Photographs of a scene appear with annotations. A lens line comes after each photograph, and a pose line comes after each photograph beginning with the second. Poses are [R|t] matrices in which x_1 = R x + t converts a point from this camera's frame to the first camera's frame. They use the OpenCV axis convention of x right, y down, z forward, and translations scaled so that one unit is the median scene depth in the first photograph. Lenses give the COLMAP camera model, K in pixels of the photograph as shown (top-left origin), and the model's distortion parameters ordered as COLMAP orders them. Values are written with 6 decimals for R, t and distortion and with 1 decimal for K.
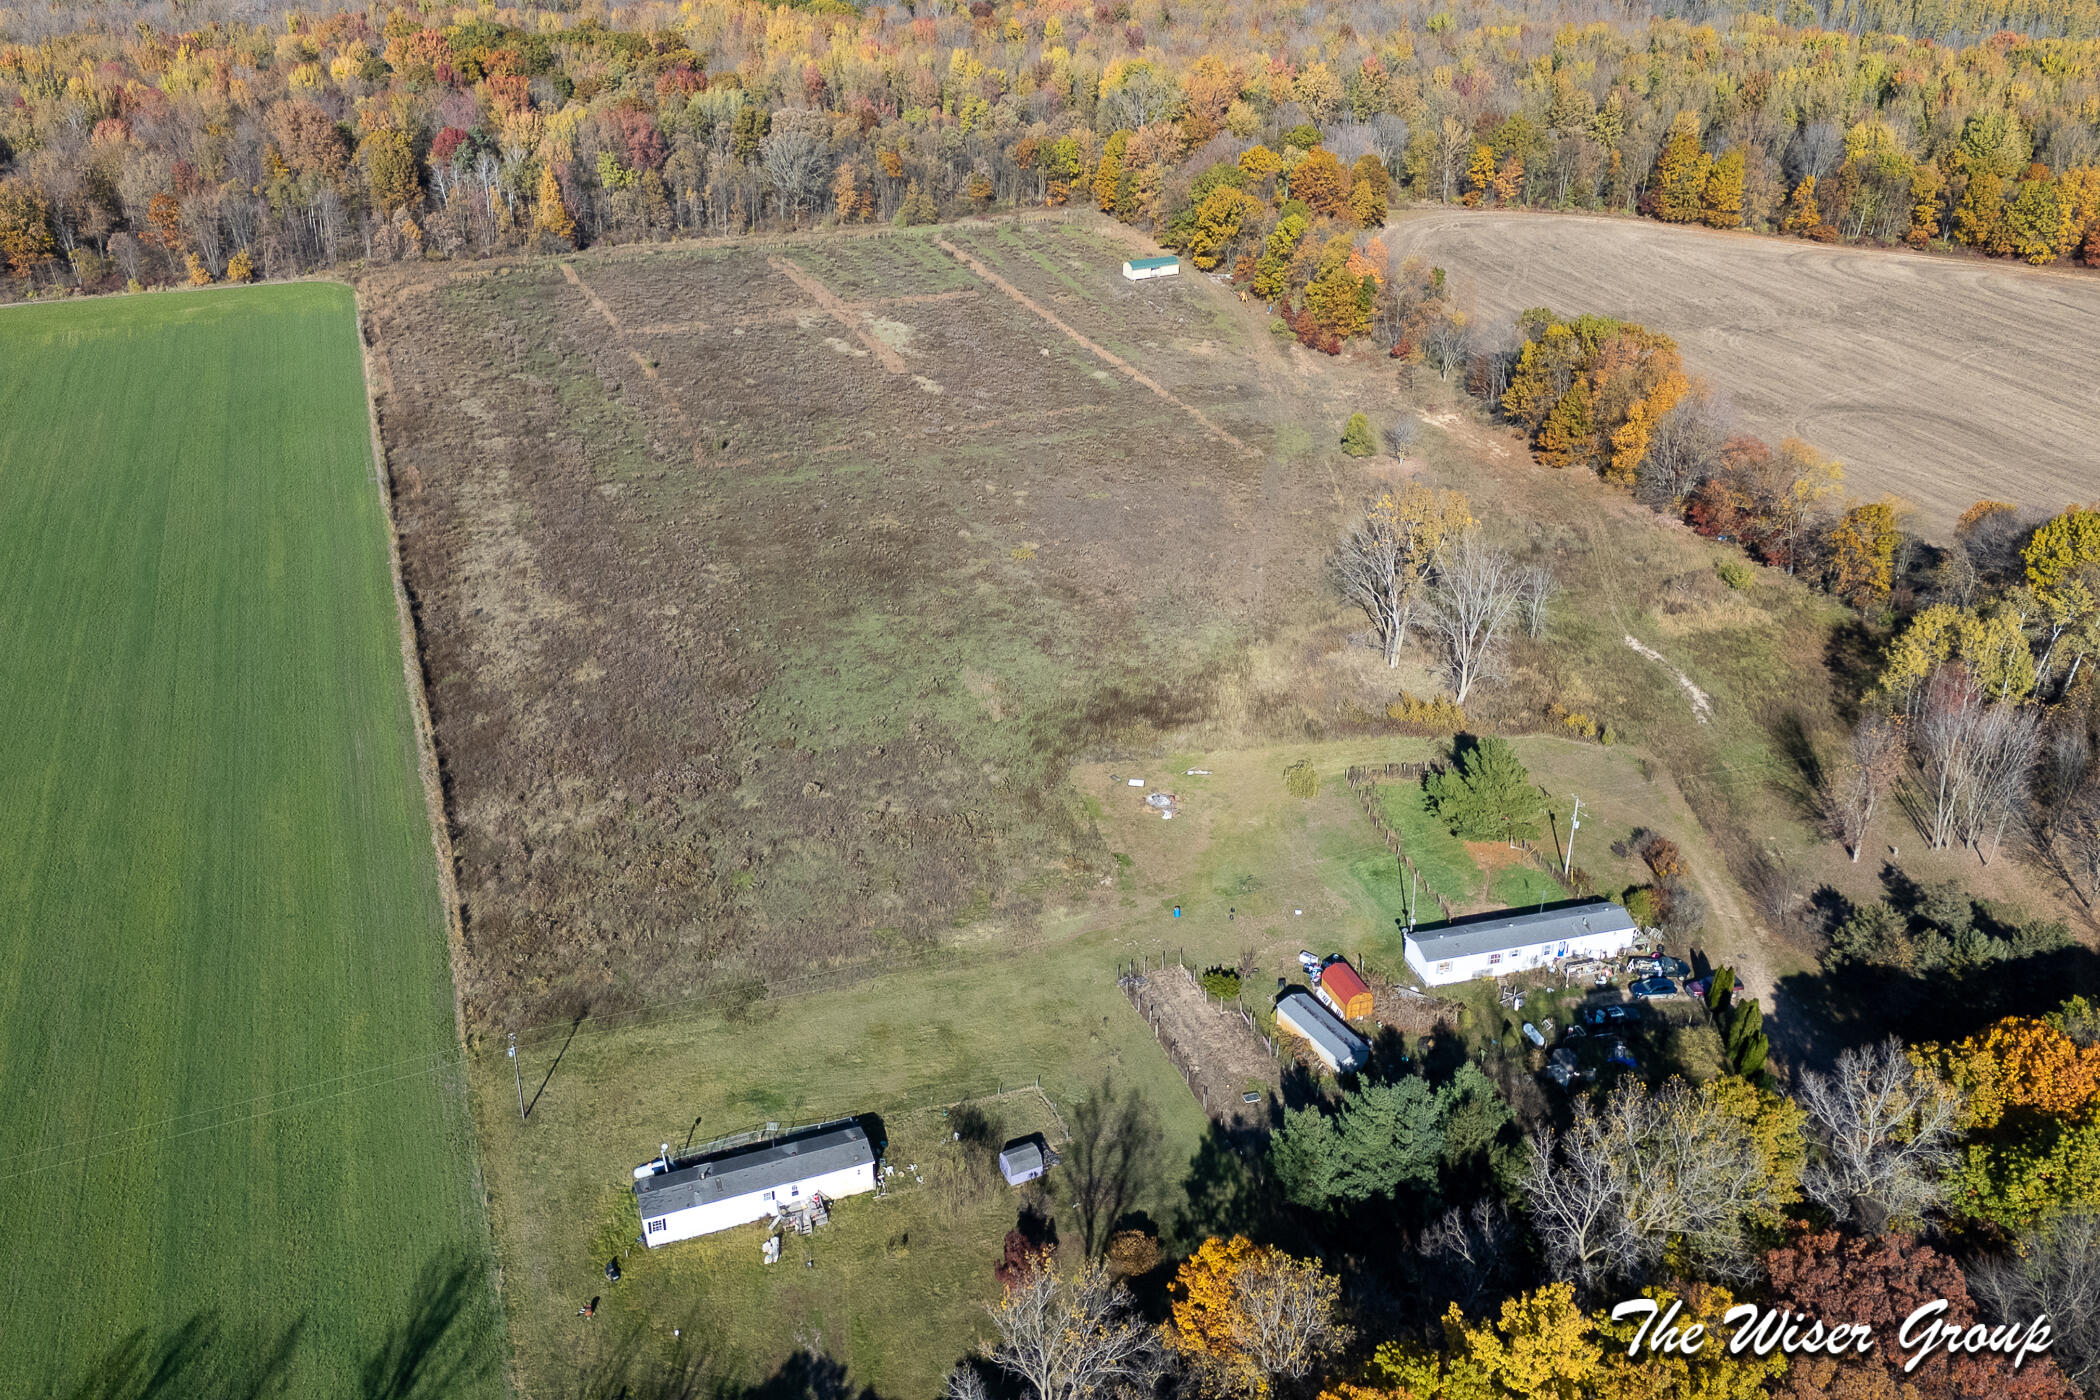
lens RADIAL K [[1791.1, 0, 1007.8], [0, 1791.1, 695.6], [0, 0, 1]] dist [0.059090, -0.047596]
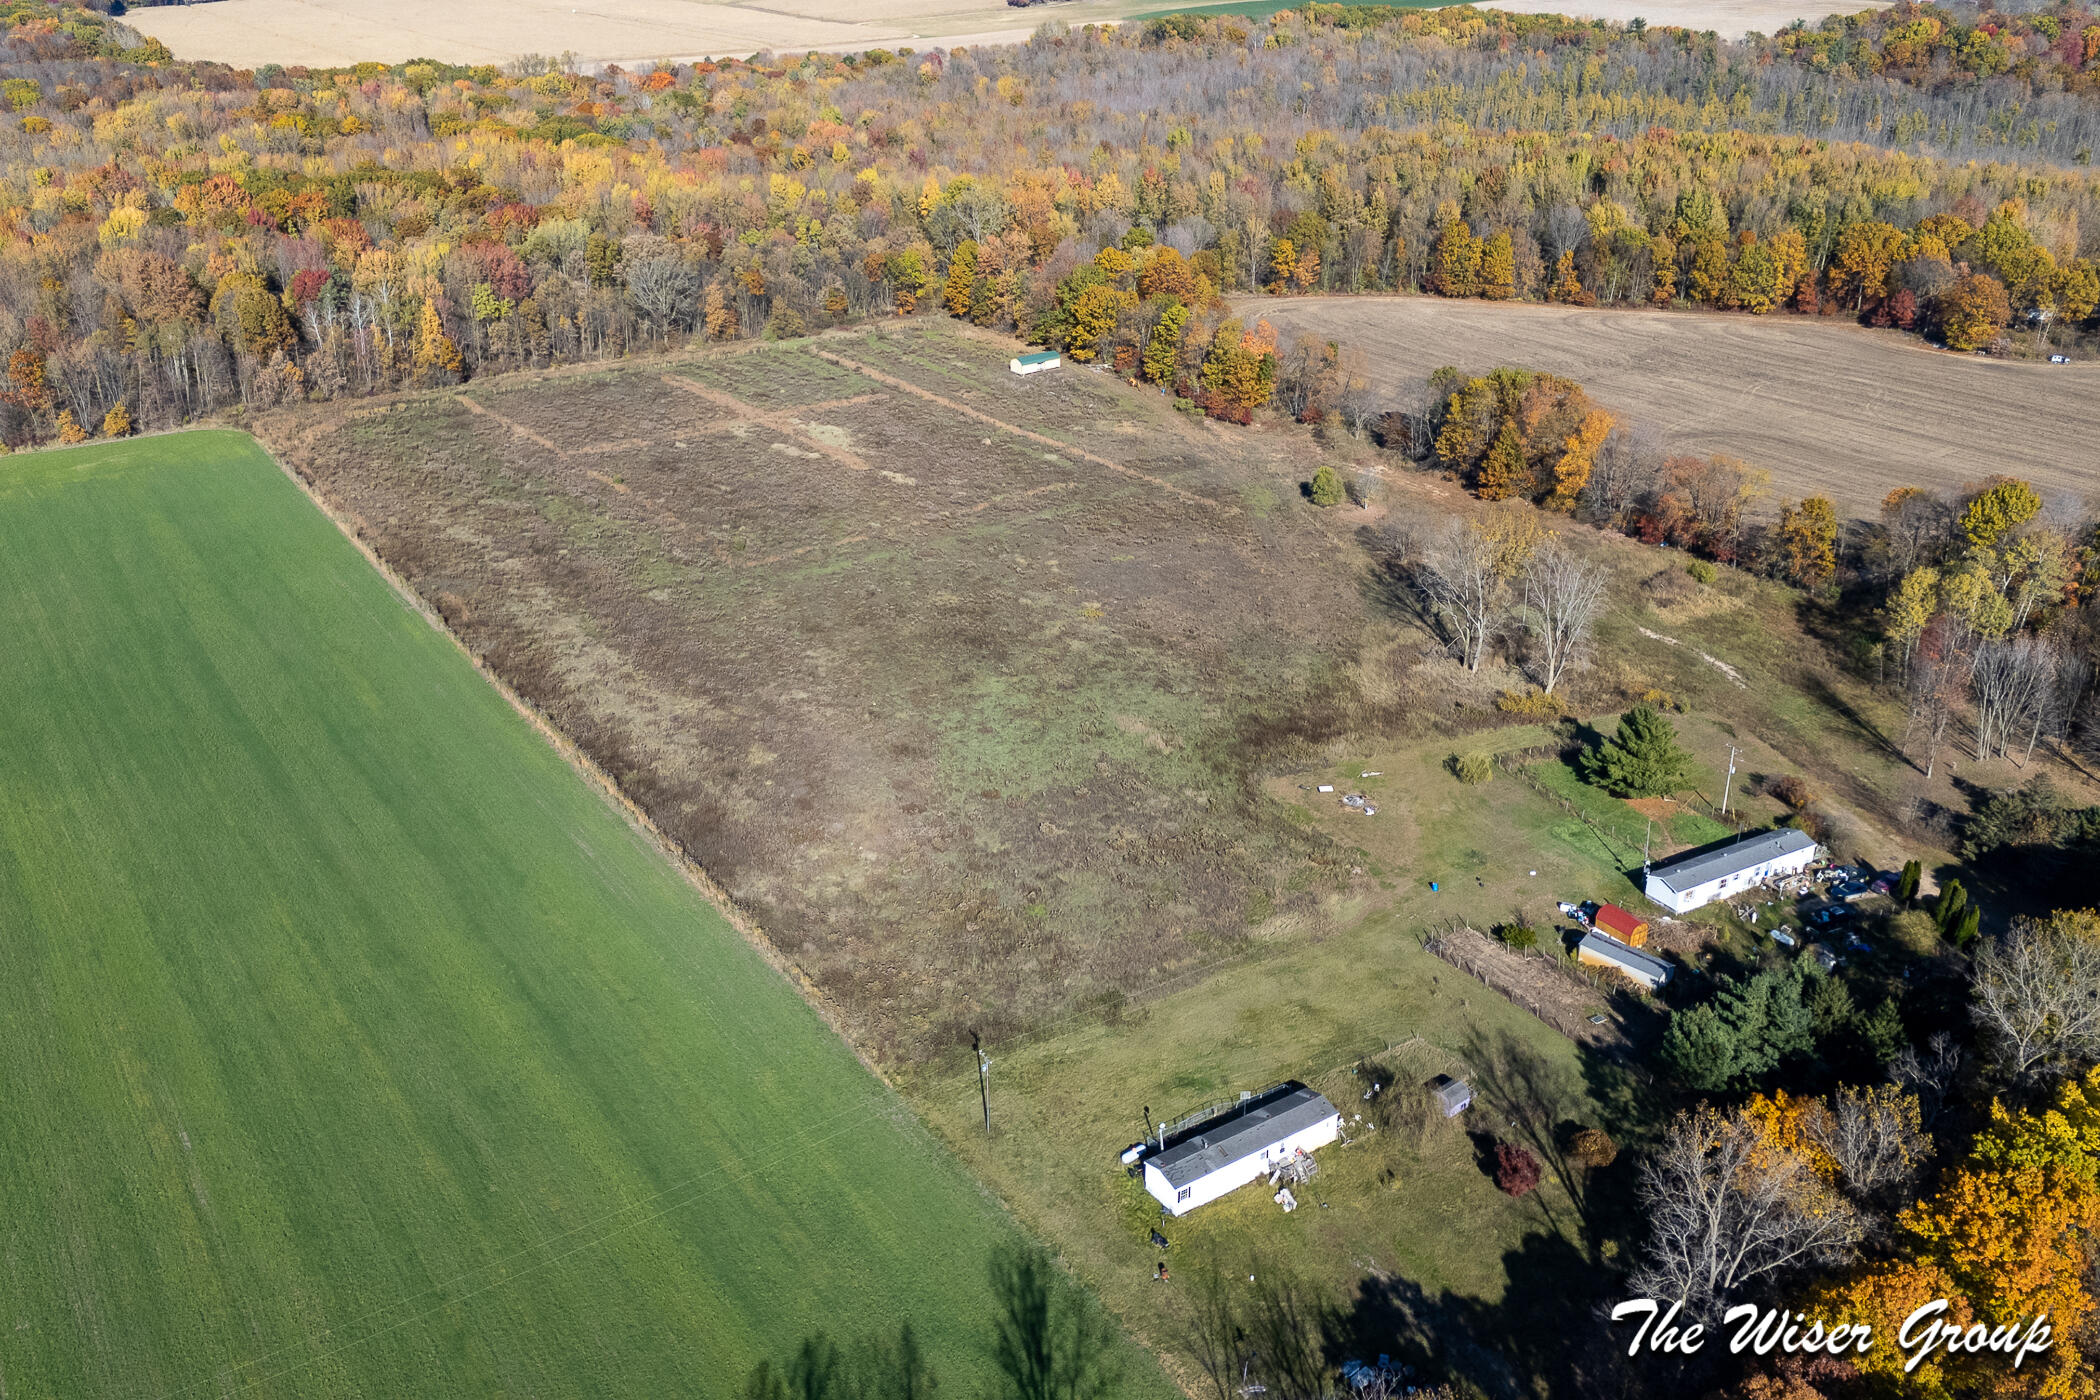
lens RADIAL K [[1791.1, 0, 1007.8], [0, 1791.1, 695.6], [0, 0, 1]] dist [0.059090, -0.047596]
pose [[0.970147, -0.103302, 0.219417, -0.225293], [0.117800, 0.991567, -0.054020, 0.017934], [-0.211986, 0.078254, 0.974135, -0.028609]]
